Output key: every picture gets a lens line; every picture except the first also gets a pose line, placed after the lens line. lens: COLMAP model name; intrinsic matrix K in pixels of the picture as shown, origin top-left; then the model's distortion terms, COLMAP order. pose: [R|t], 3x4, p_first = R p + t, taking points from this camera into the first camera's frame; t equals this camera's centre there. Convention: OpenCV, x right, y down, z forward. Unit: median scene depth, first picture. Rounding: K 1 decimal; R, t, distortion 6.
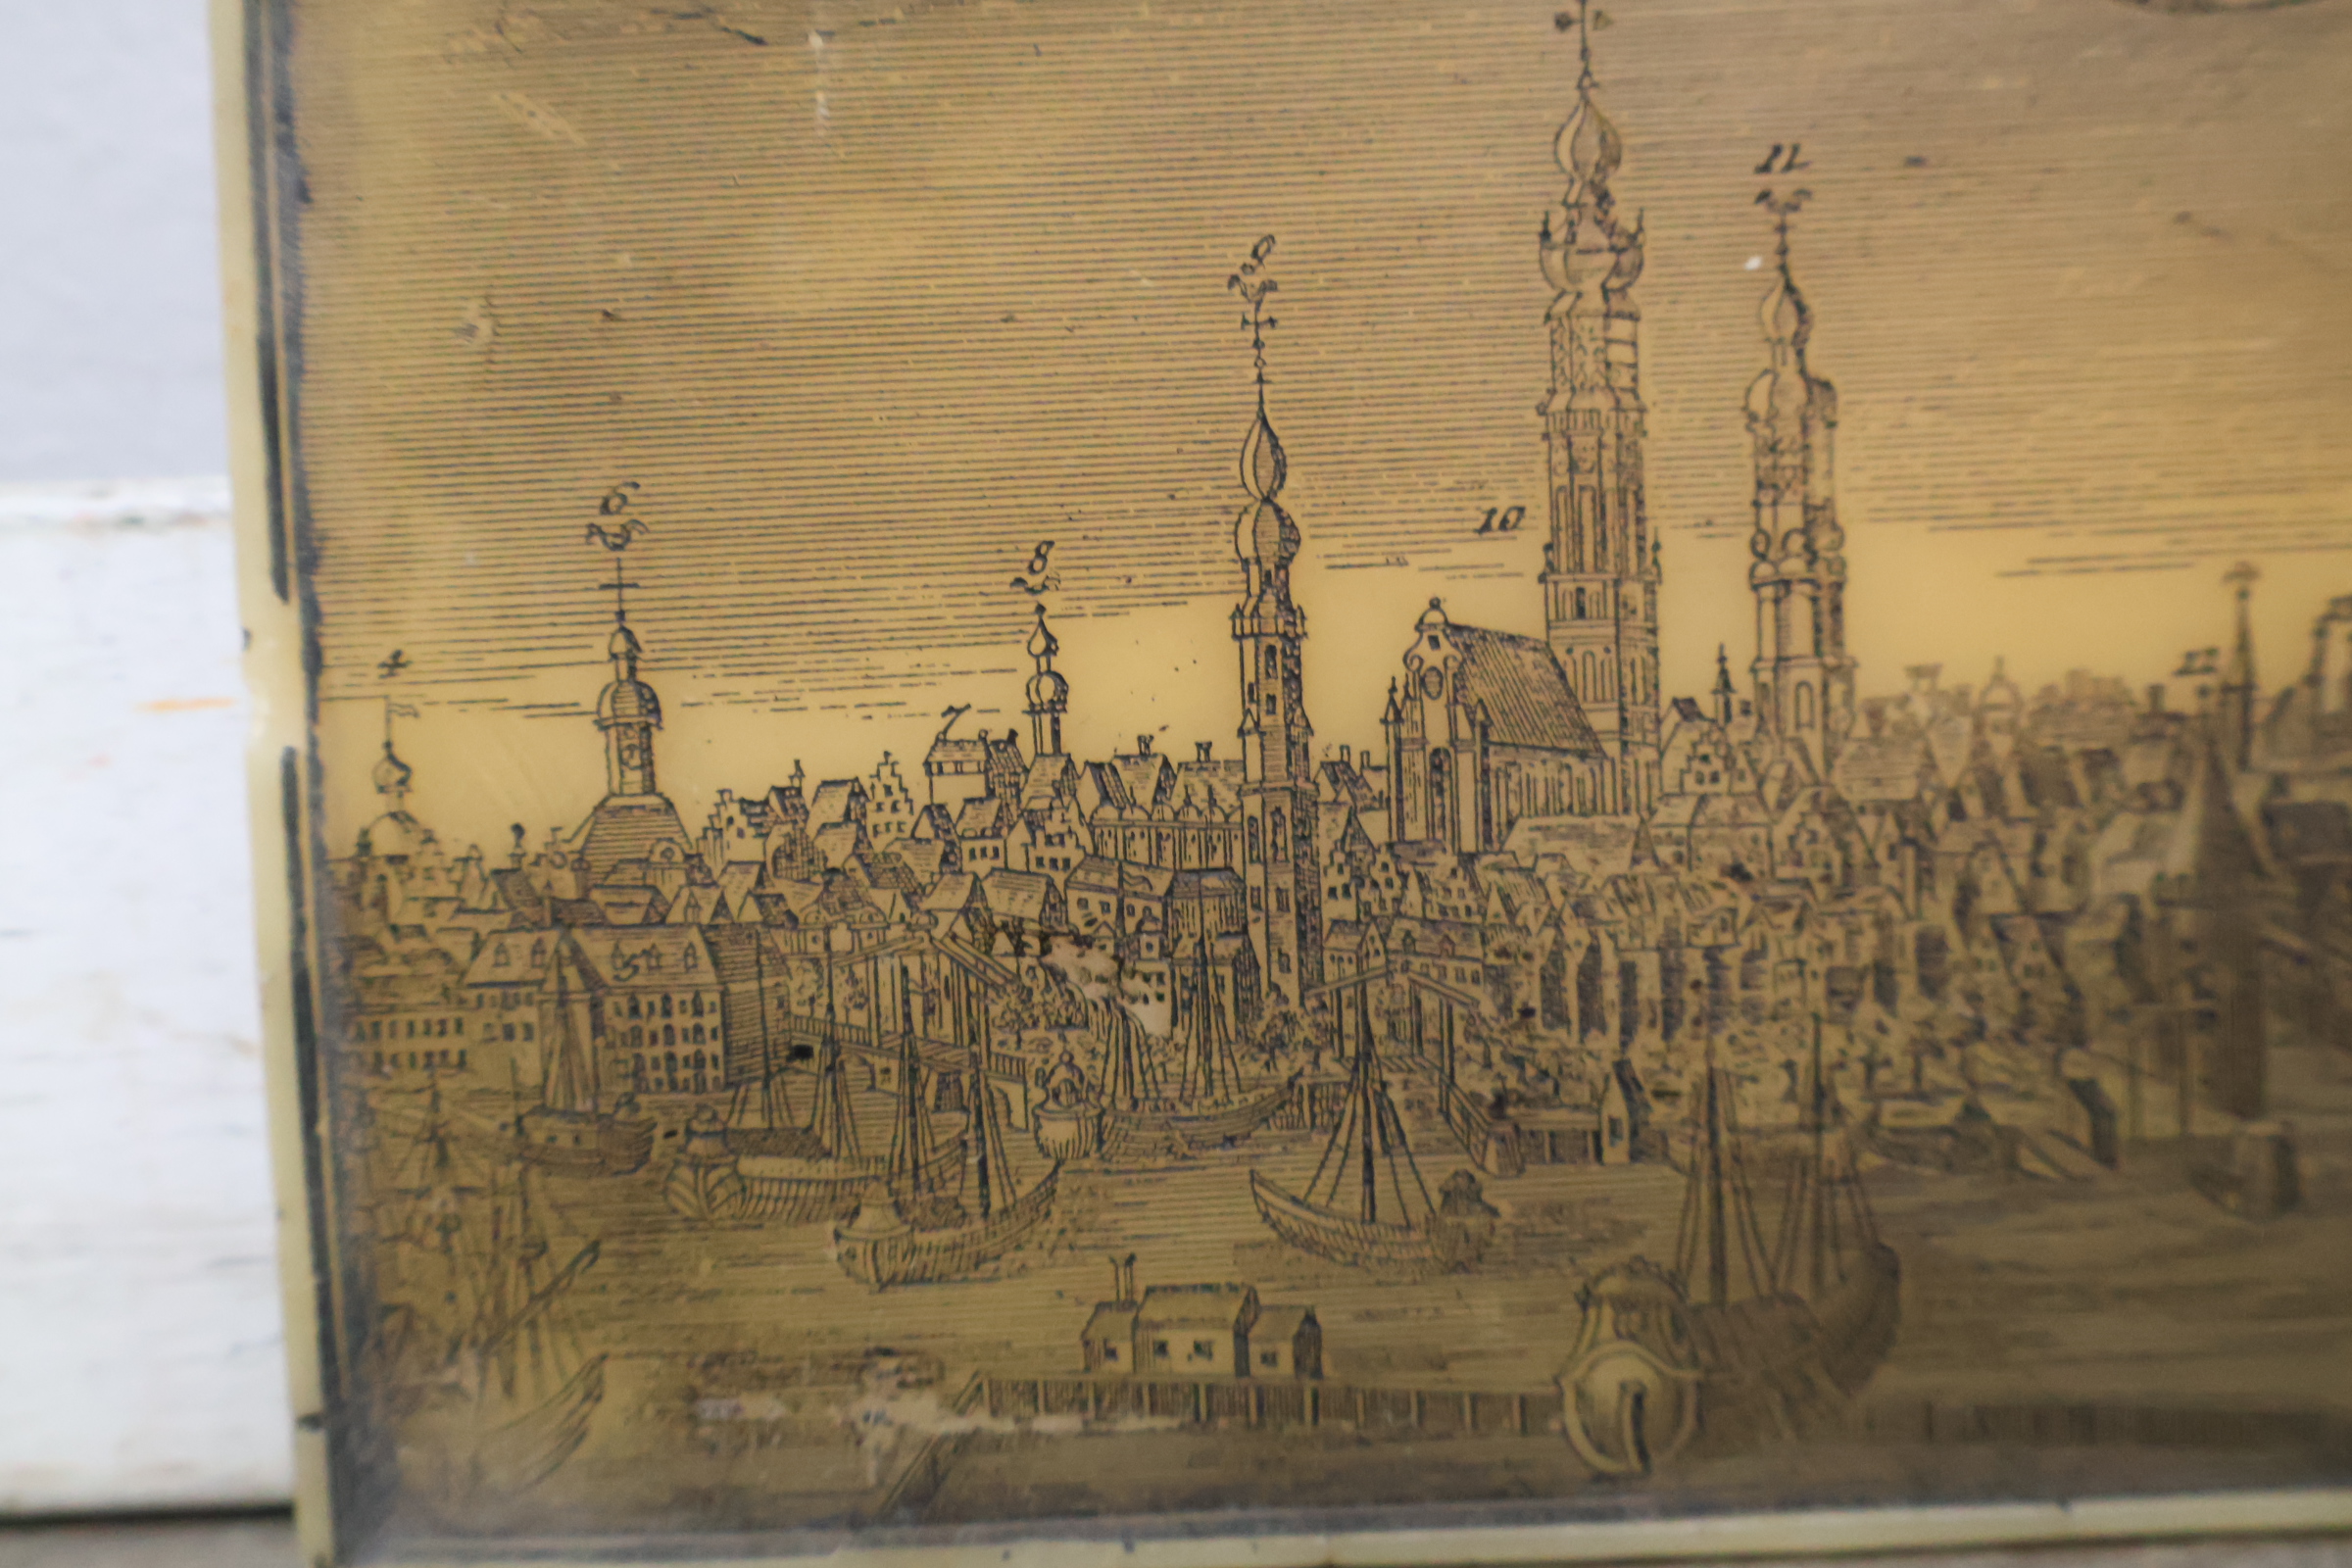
lens RADIAL K [[2324.6, 0, 1165.7], [0, 2324.6, 776.0], [0, 0, 1]] dist [0.015259, 0.000000]
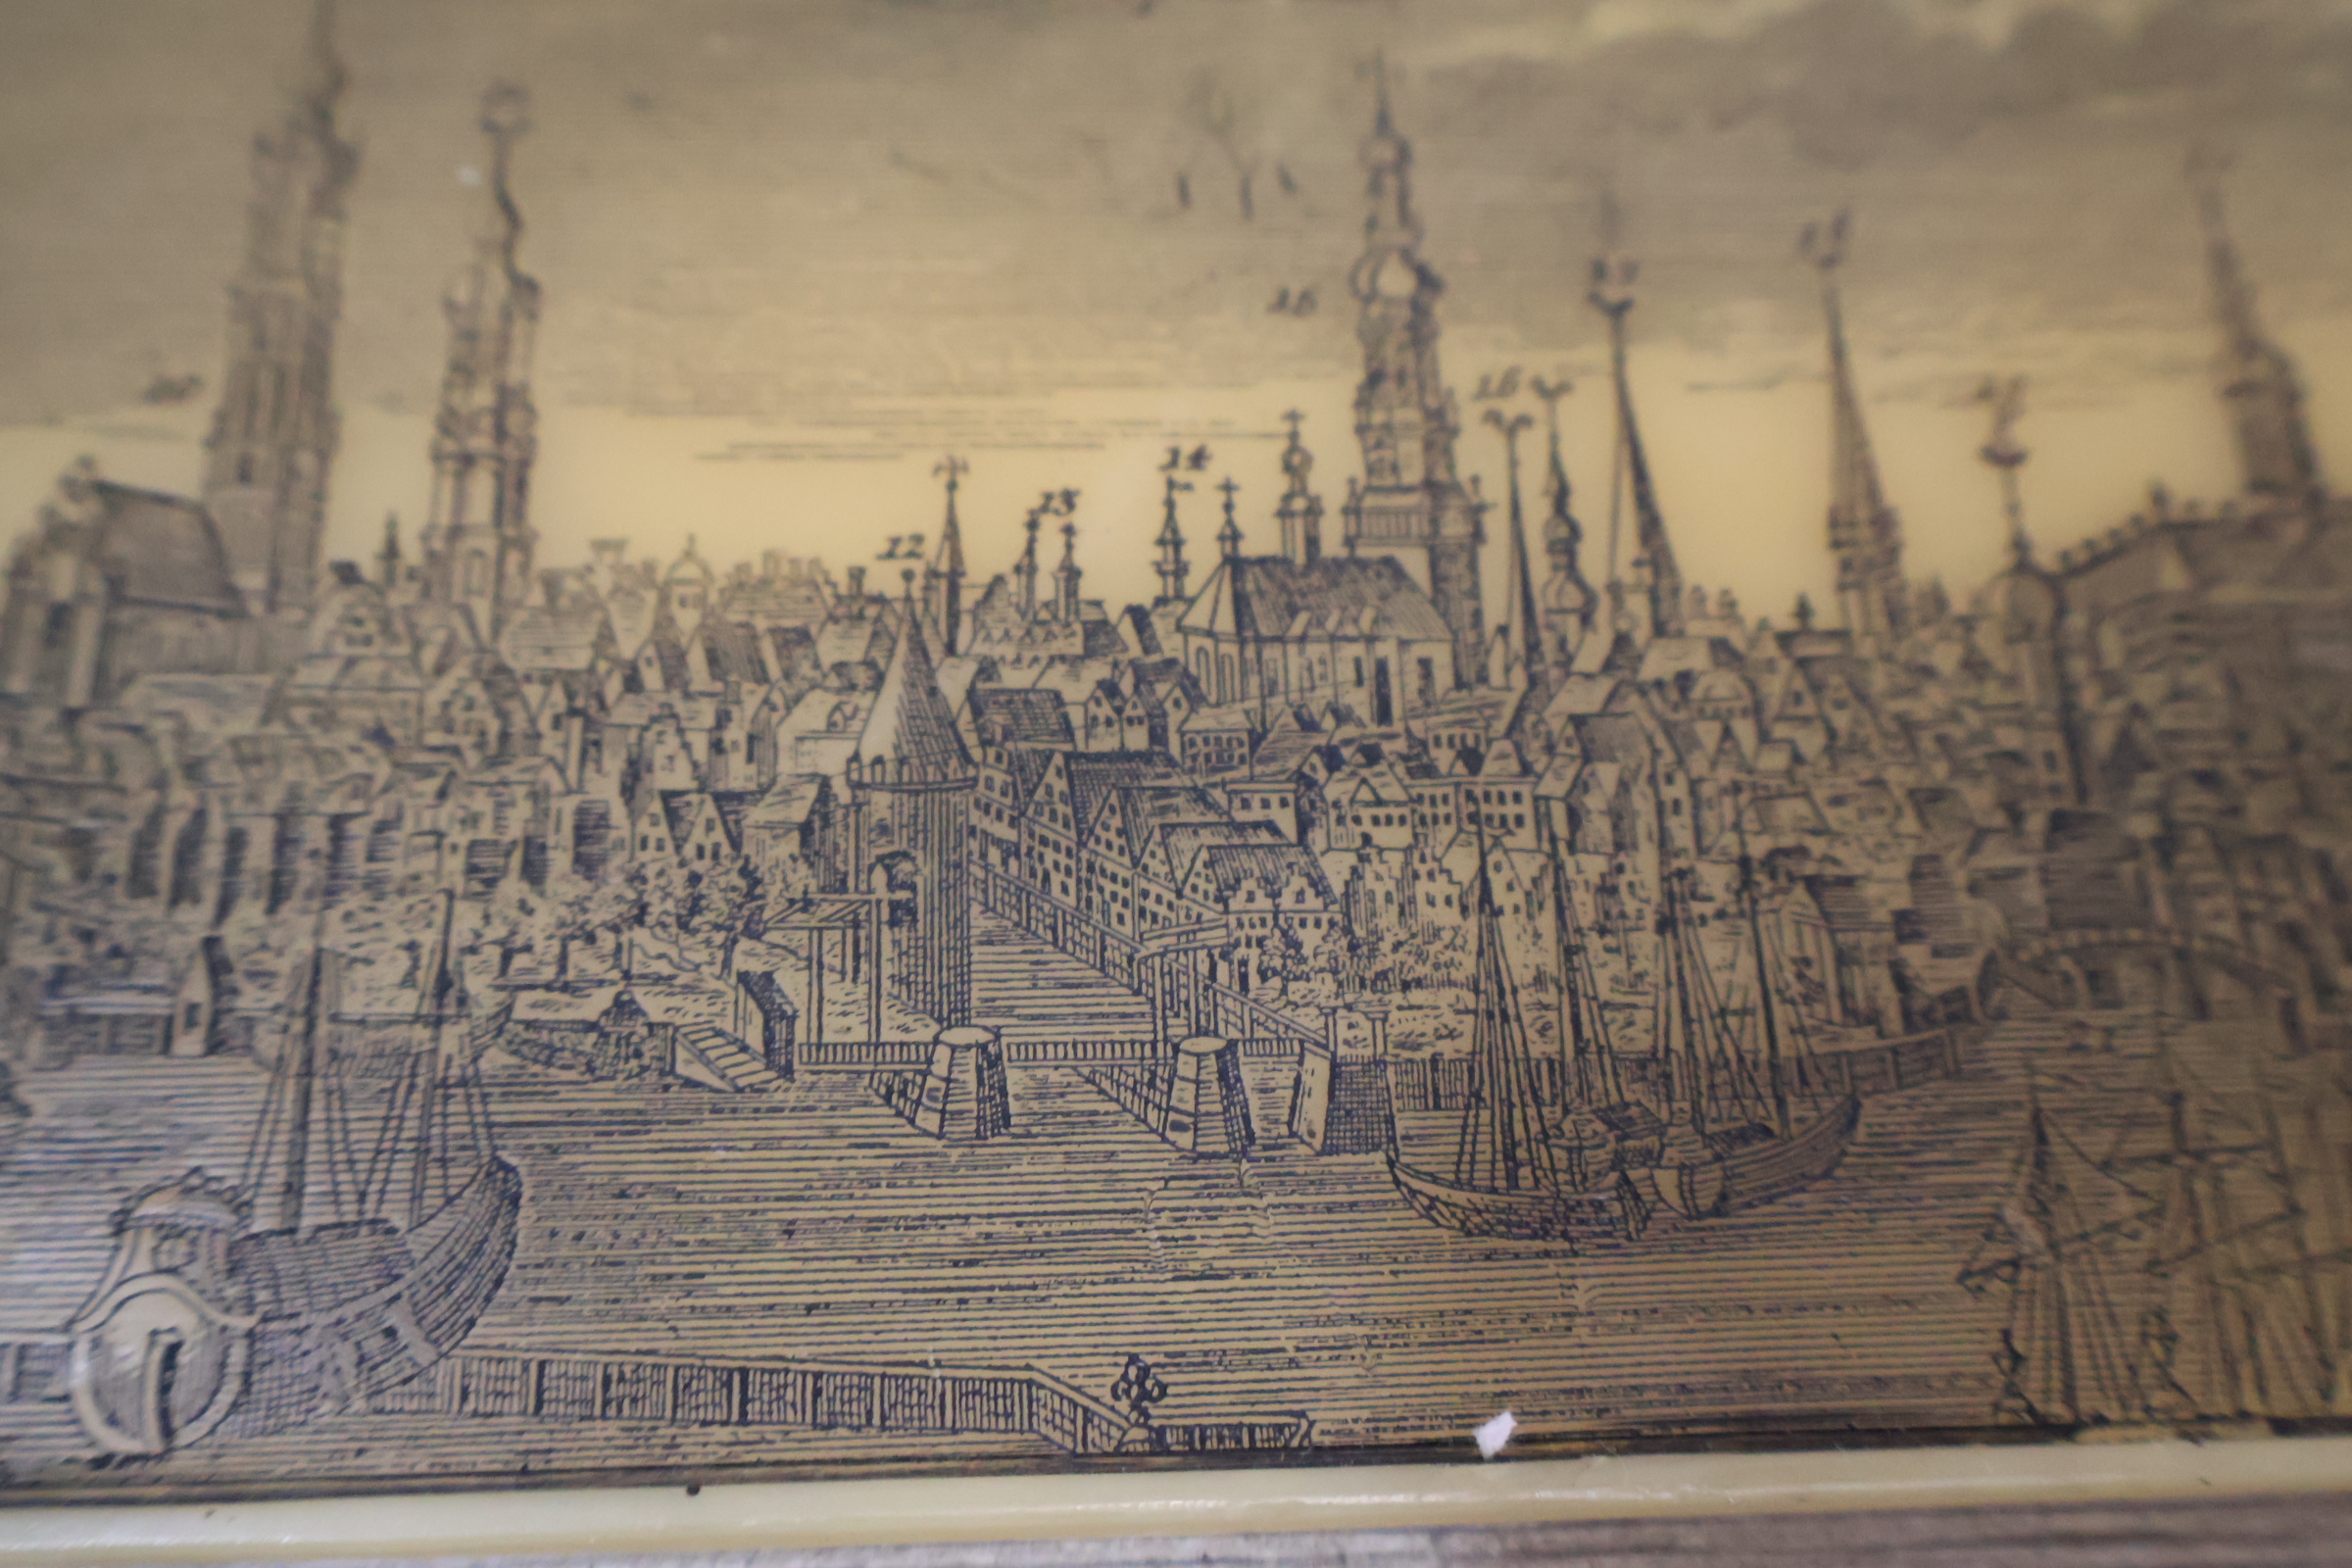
lens RADIAL K [[2324.6, 0, 1168.6], [0, 2324.6, 777.4], [0, 0, 1]] dist [0.015259, 0.000000]
pose [[0.998093, 0.031734, 0.052943, 0.500127], [-0.005959, 0.903255, -0.429062, 0.435076], [-0.061437, 0.427928, 0.901722, 0.185251]]
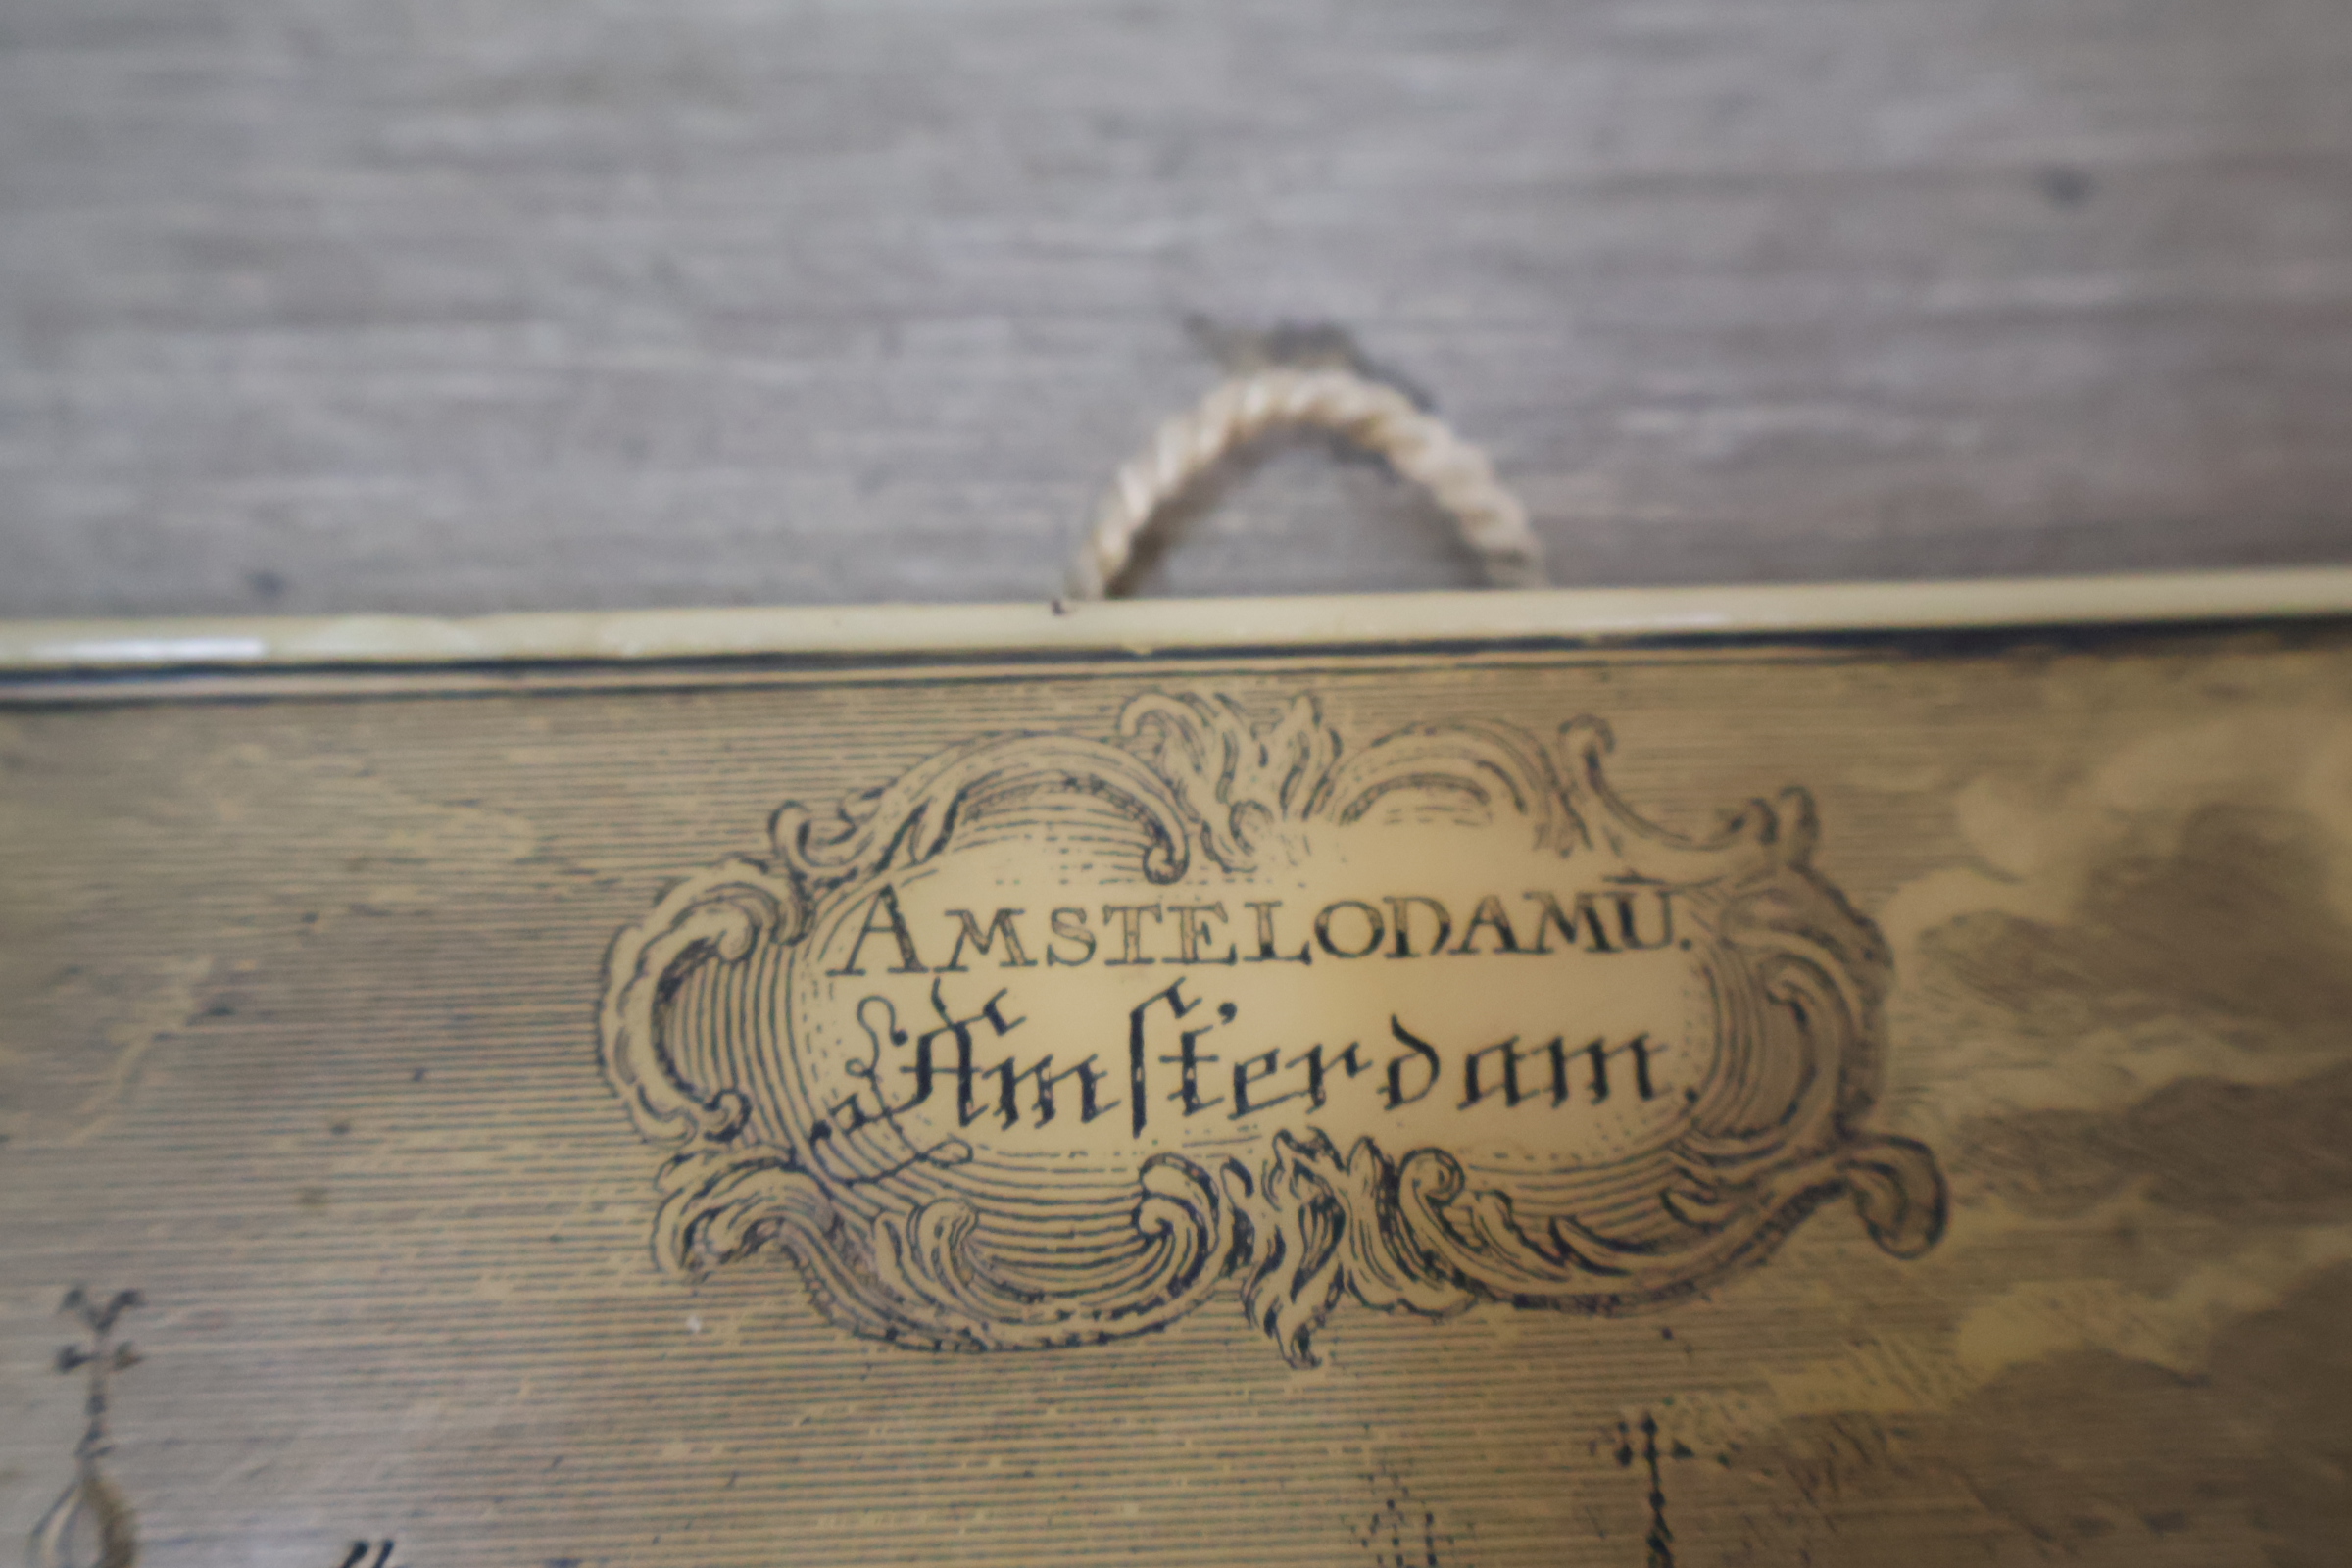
lens RADIAL K [[2324.6, 0, 1168.4], [0, 2324.6, 790.8], [0, 0, 1]] dist [0.015259, 0.000000]
pose [[0.999148, 0.013800, 0.038890, 0.463647], [-0.000359, 0.945296, -0.326213, -0.251257], [-0.041264, 0.325921, 0.944496, 0.258233]]
